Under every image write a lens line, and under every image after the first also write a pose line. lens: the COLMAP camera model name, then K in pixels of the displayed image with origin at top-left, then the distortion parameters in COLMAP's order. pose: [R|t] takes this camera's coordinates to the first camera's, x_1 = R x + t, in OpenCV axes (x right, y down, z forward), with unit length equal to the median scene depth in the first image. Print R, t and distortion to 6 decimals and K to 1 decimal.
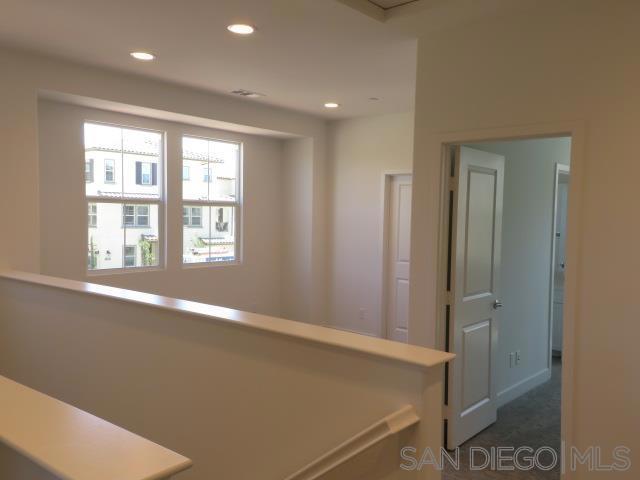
lens RADIAL K [[564.3, 0, 320.0], [0, 564.3, 240.0], [0, 0, 1]] dist [0.153132, -0.080402]
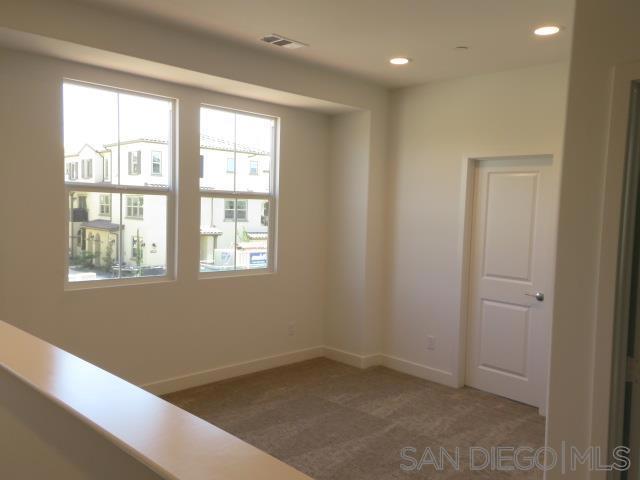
lens RADIAL K [[564.3, 0, 320.0], [0, 564.3, 240.0], [0, 0, 1]] dist [0.153132, -0.080402]
pose [[0.996550, 0.018177, -0.080982, -0.015083], [-0.017413, 0.999797, 0.010129, -0.012410], [0.081149, -0.008684, 0.996664, 0.227498]]
